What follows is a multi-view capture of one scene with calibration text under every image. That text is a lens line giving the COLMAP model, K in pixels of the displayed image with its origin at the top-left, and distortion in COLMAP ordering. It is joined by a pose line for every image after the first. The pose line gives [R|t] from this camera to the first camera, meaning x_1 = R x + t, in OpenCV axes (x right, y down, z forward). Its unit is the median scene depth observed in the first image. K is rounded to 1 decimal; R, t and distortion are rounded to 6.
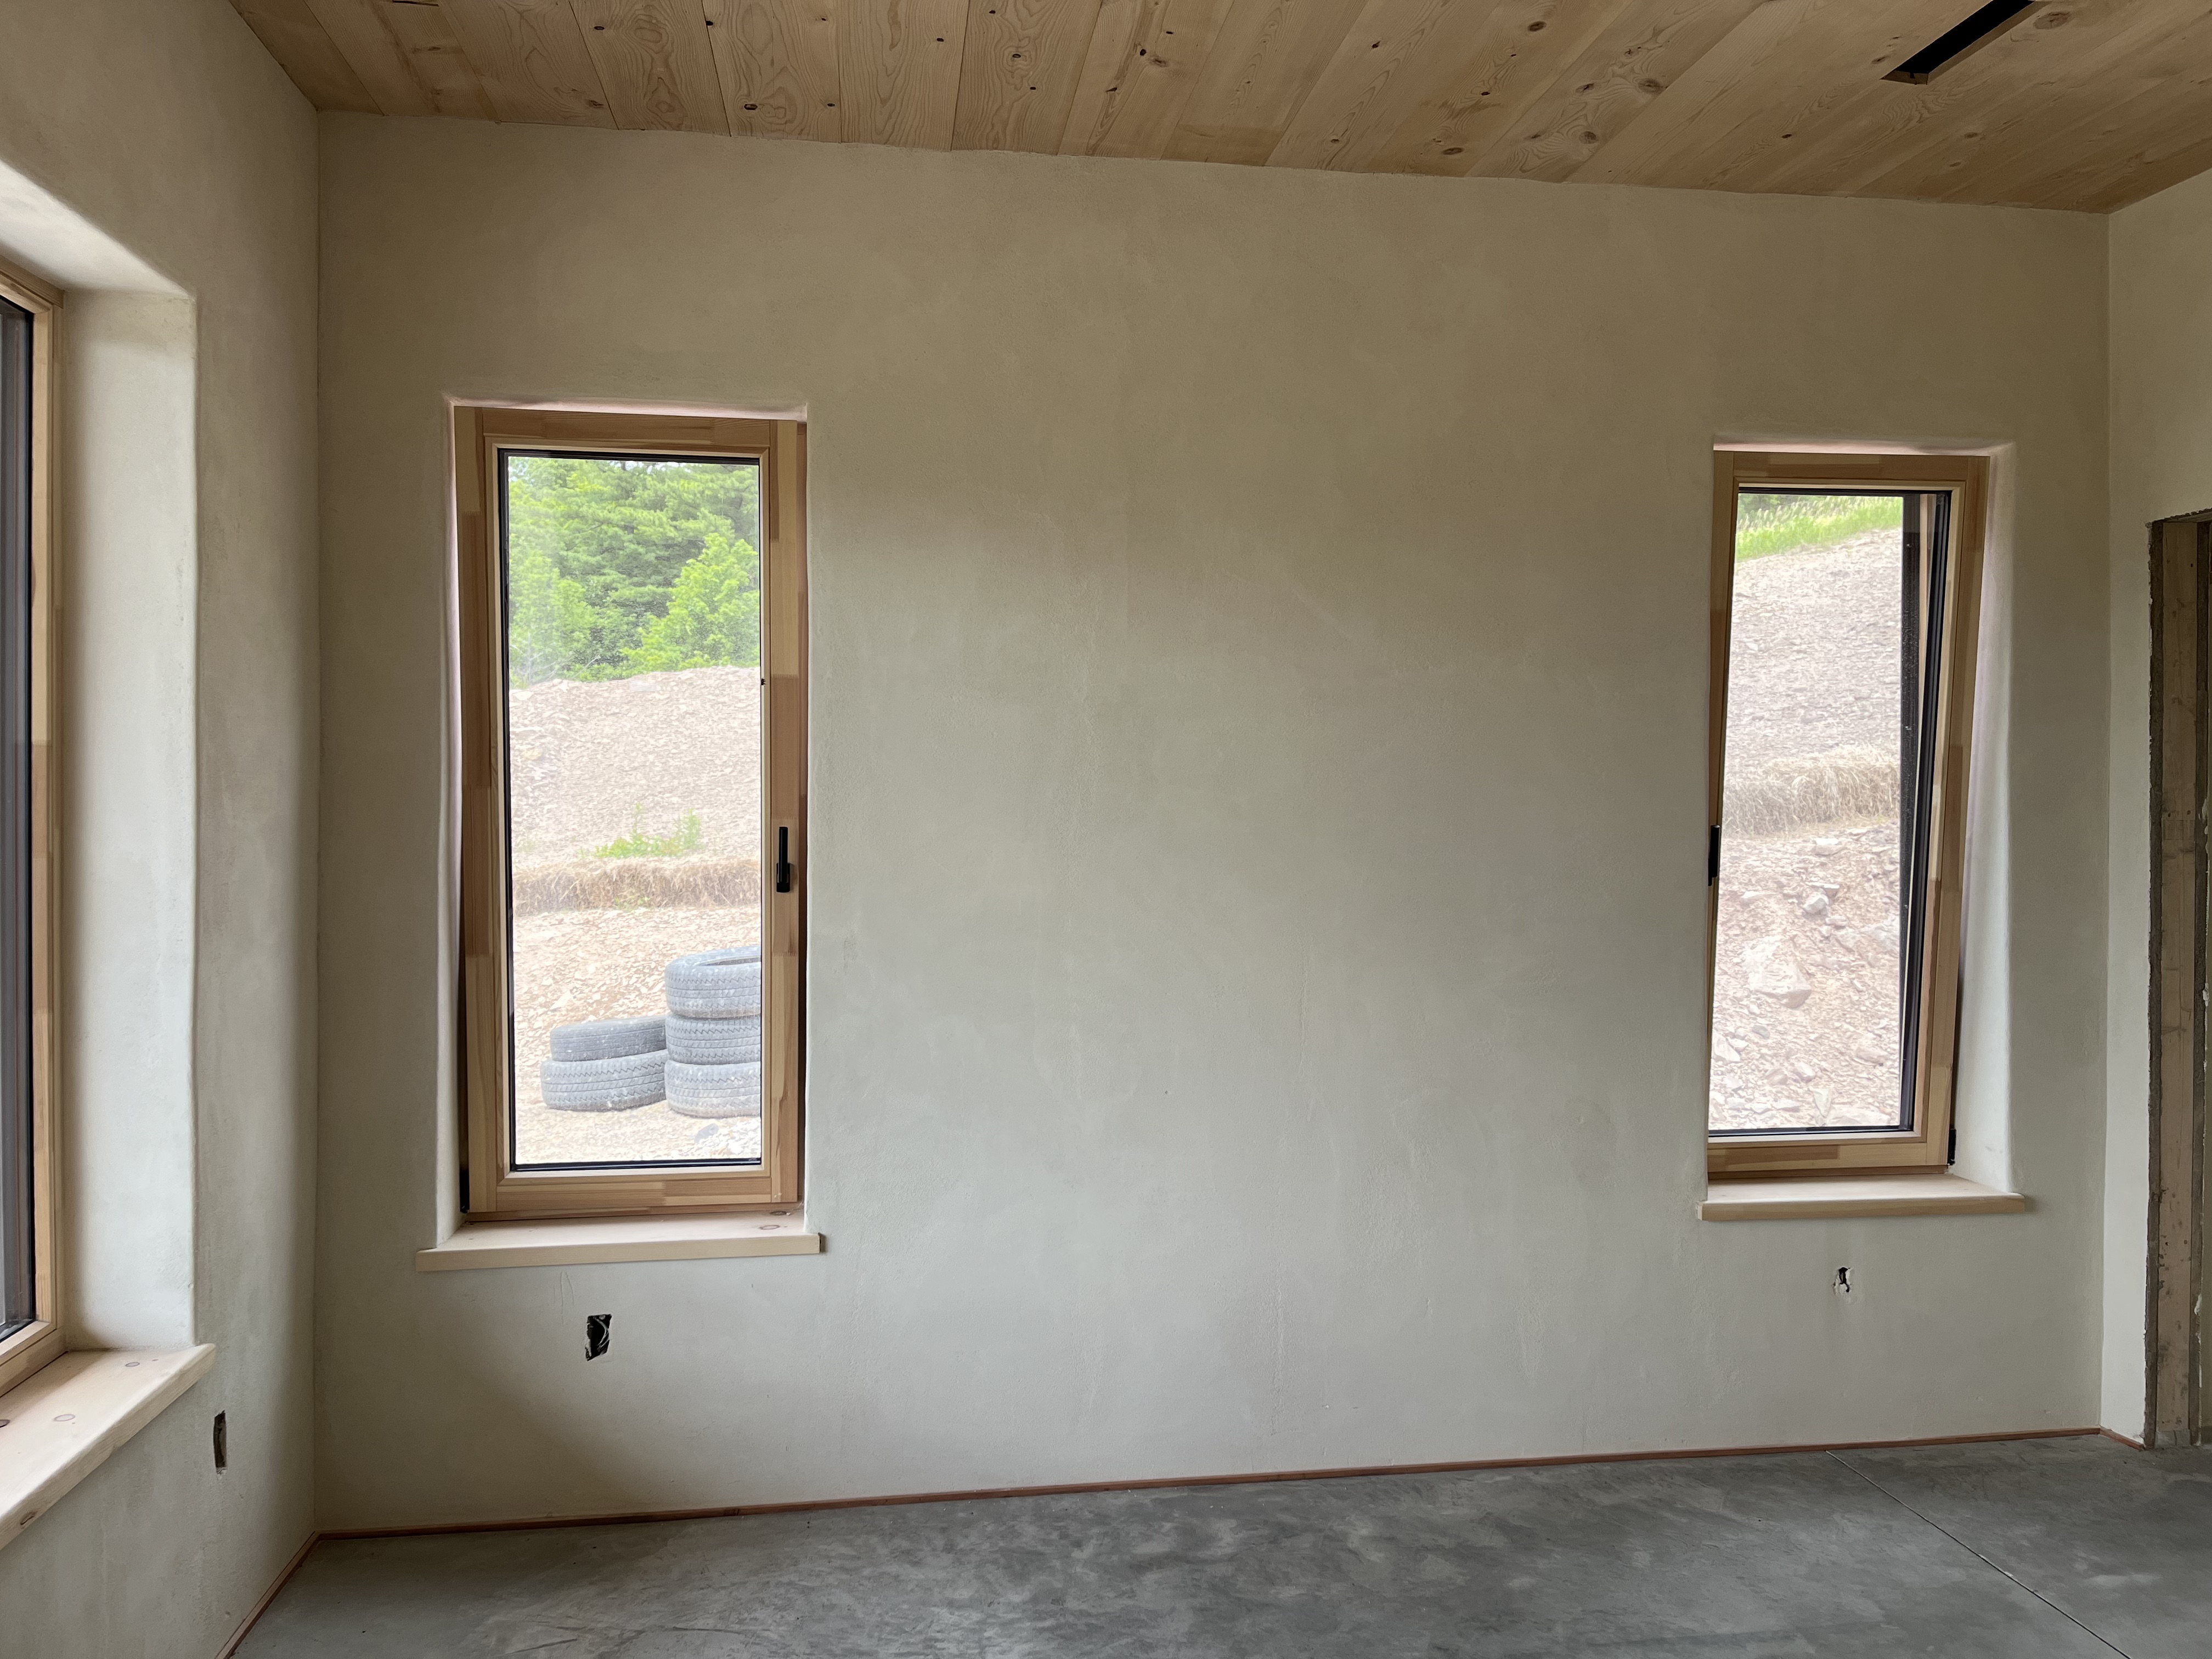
lens RADIAL K [[1676.6, 0, 1109.0], [0, 1676.6, 809.6], [0, 0, 1]] dist [0.034505, -0.010051]
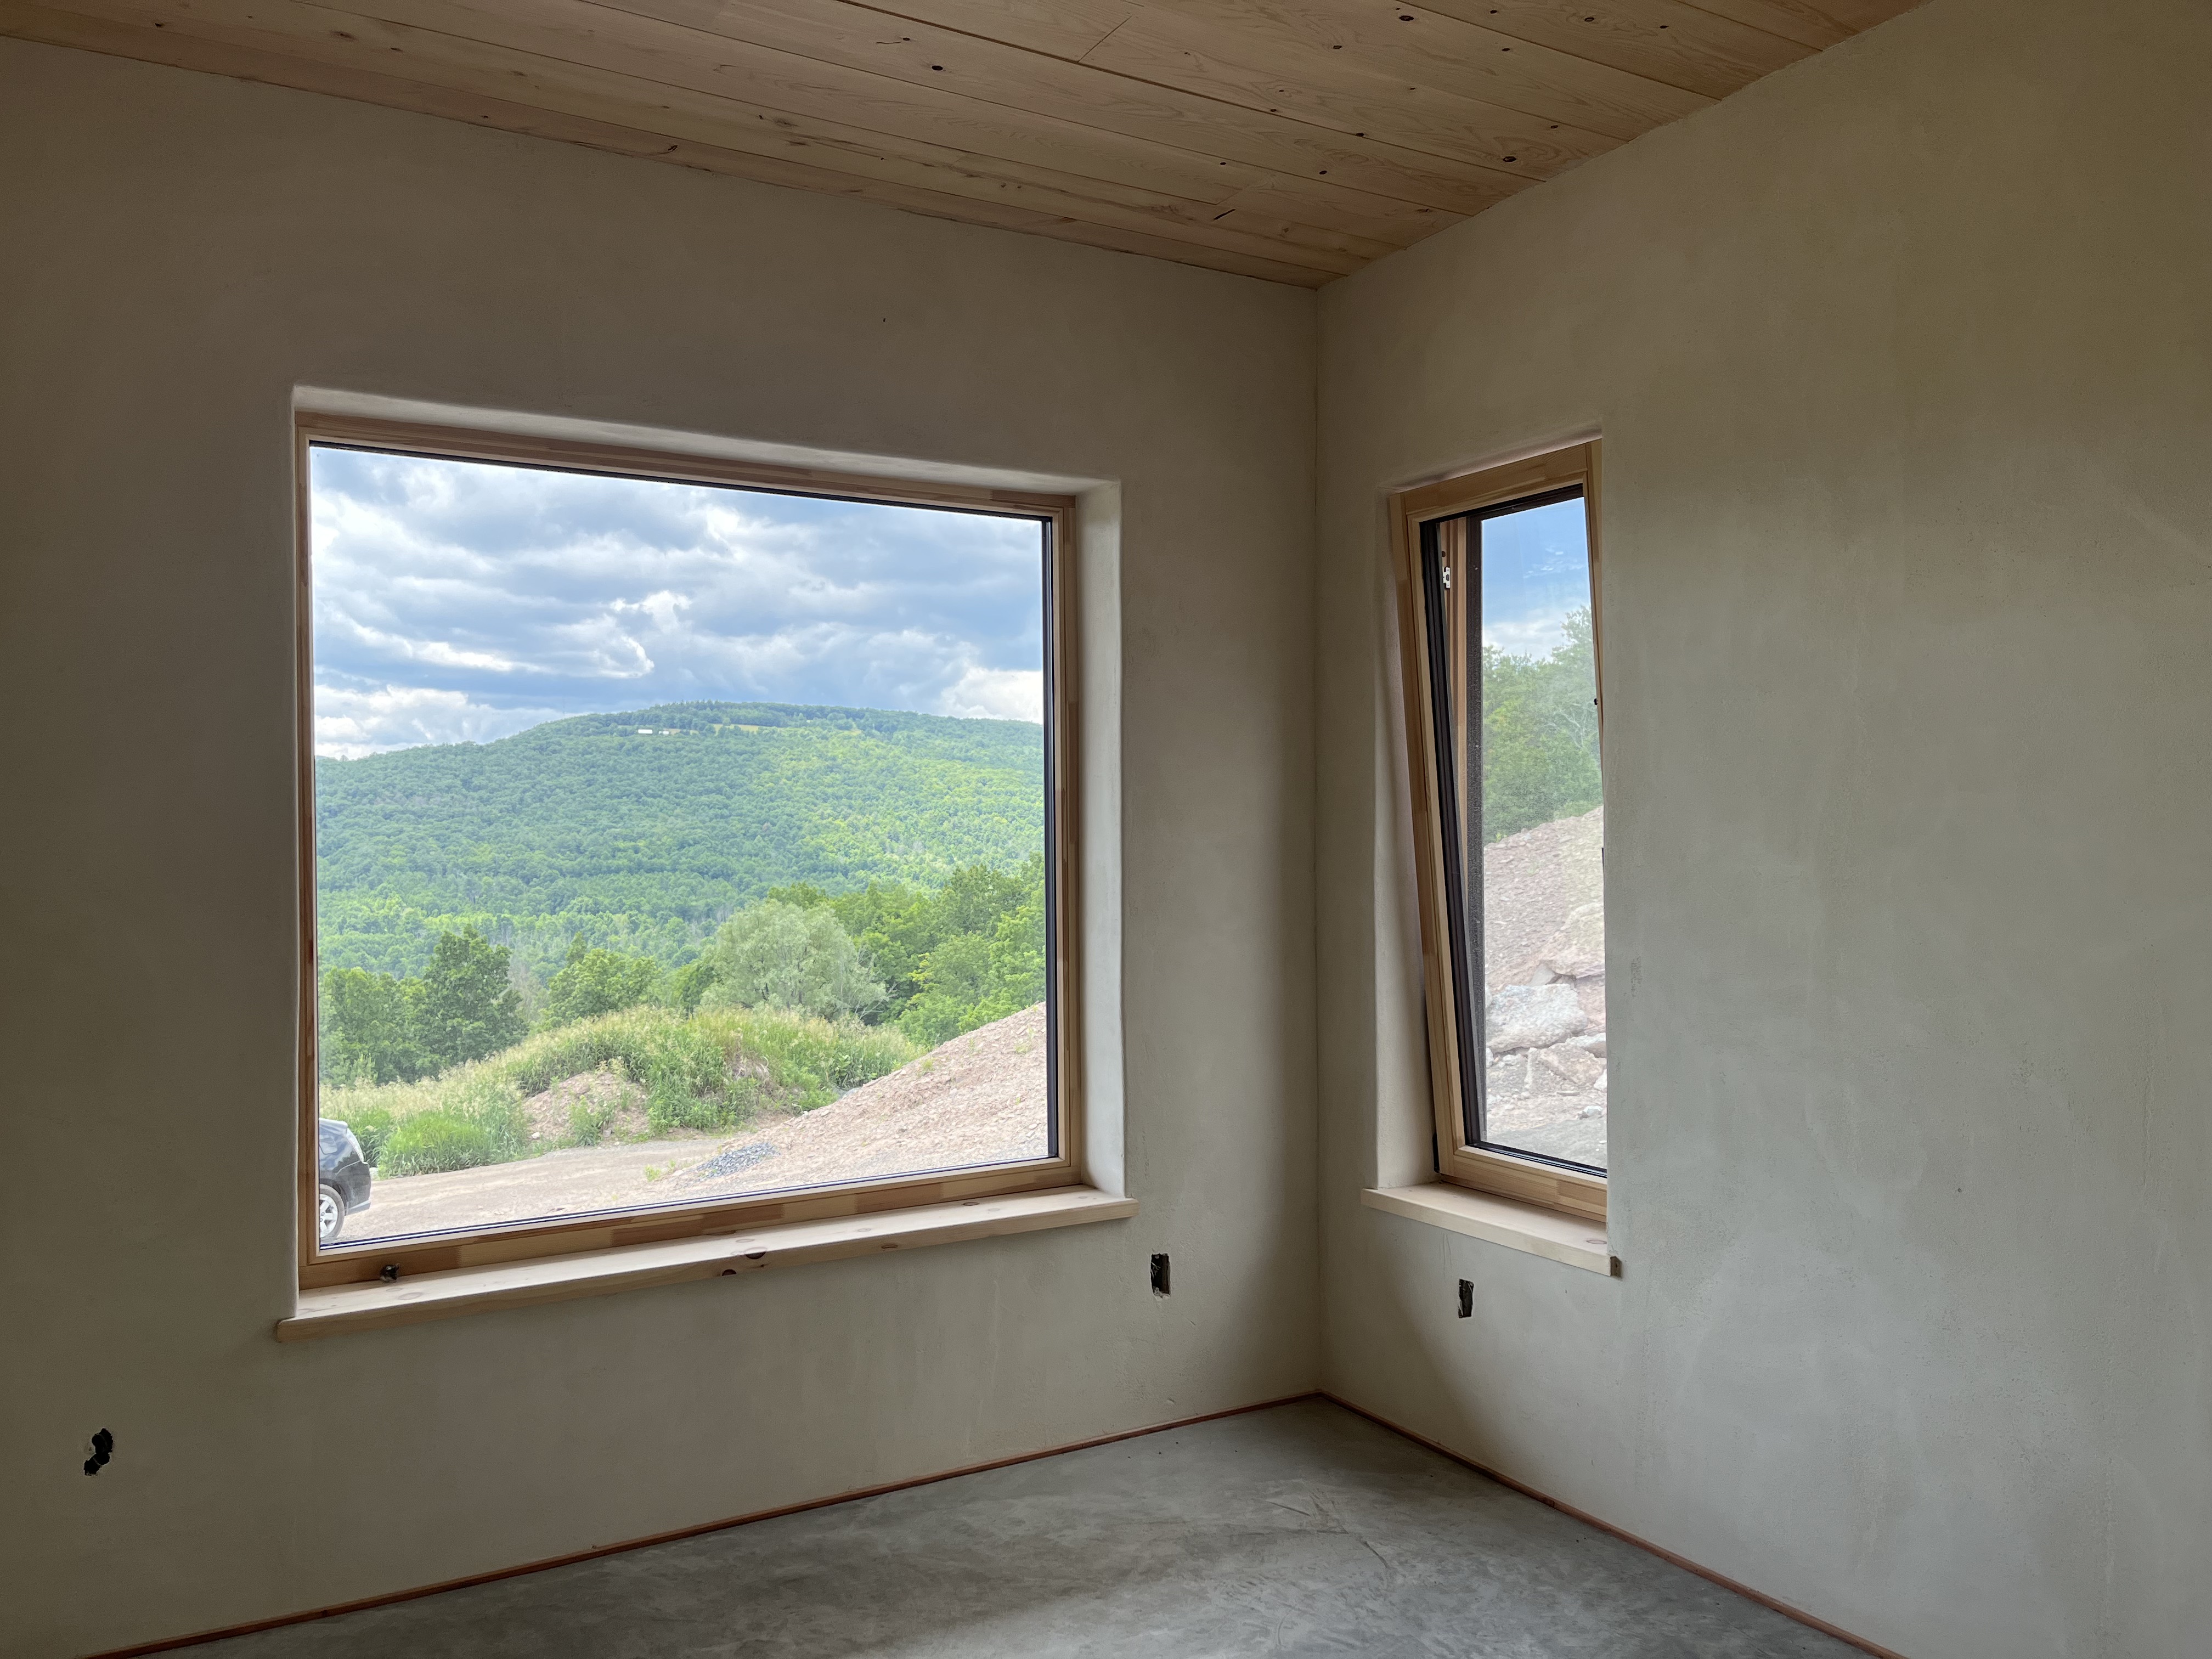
lens RADIAL K [[1676.6, 0, 1097.3], [0, 1676.6, 840.7], [0, 0, 1]] dist [0.034505, -0.010051]
pose [[0.368221, -0.001506, -0.929737, 0.671785], [0.003600, 0.999994, -0.000195, 0.007036], [0.929731, -0.003275, 0.368224, 0.374250]]
